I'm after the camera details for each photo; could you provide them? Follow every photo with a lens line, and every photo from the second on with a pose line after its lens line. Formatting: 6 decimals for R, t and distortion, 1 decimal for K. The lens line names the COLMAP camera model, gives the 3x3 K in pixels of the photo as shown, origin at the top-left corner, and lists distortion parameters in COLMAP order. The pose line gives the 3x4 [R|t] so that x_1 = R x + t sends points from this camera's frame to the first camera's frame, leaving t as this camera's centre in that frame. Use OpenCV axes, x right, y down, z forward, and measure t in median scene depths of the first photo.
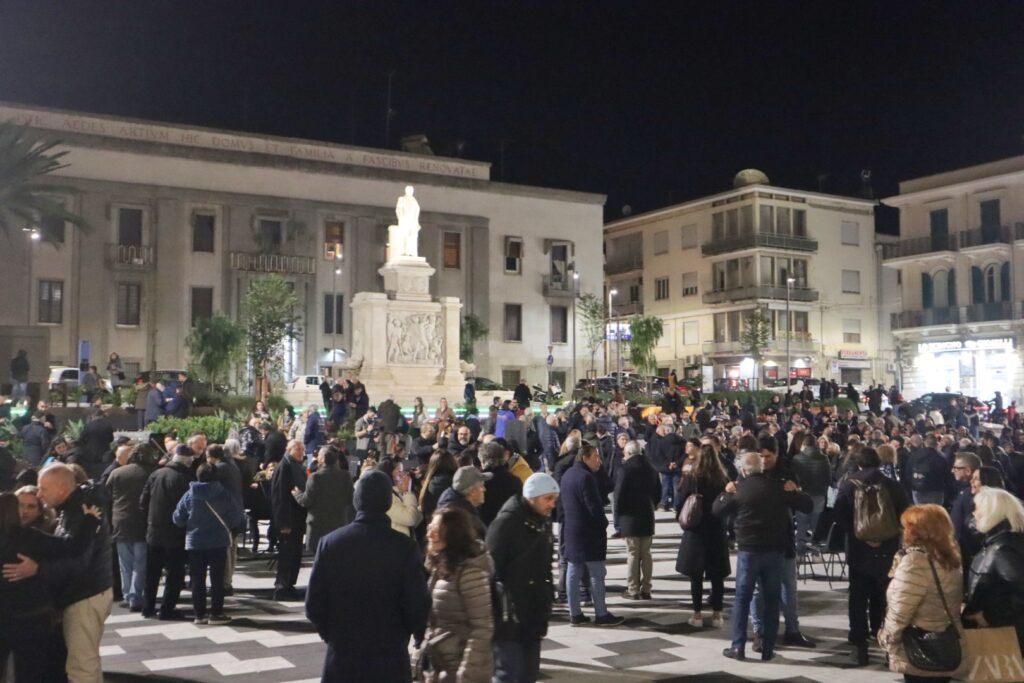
lens RADIAL K [[1156.1, 0, 512.0], [0, 1156.1, 341.5], [0, 0, 1]] dist [0.015189, 0.032594]
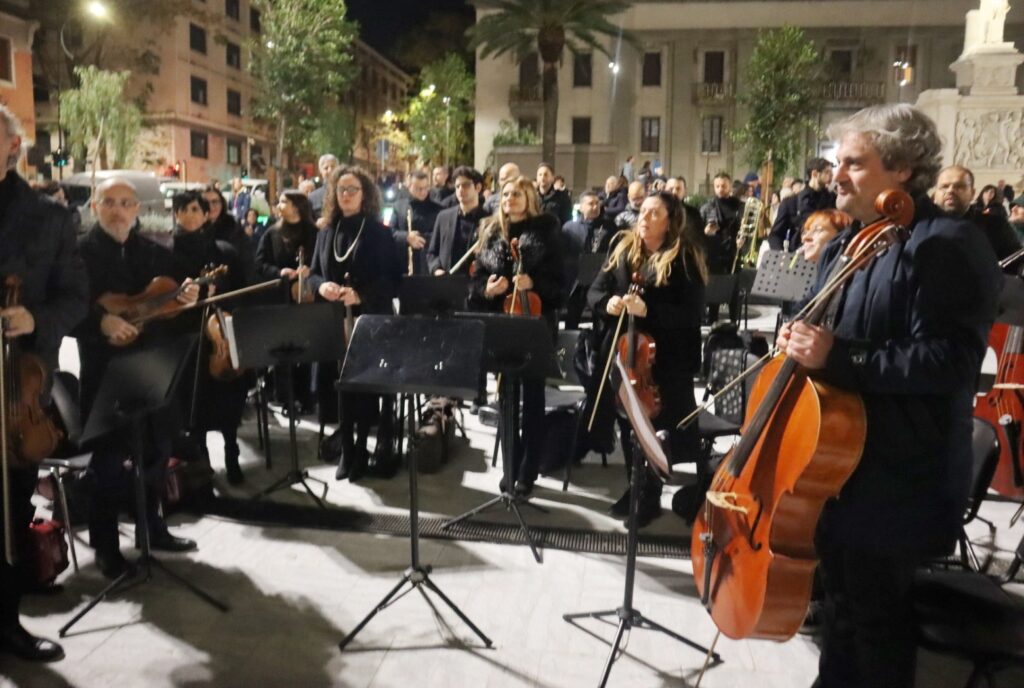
lens RADIAL K [[730.7, 0, 498.6], [0, 730.7, 327.5], [0, 0, 1]] dist [-0.090912, 0.051472]
pose [[0.780746, 0.090806, -0.618215, -0.025486], [0.025706, 0.983879, 0.176981, 0.026228], [0.624319, -0.154069, 0.765825, 0.264963]]
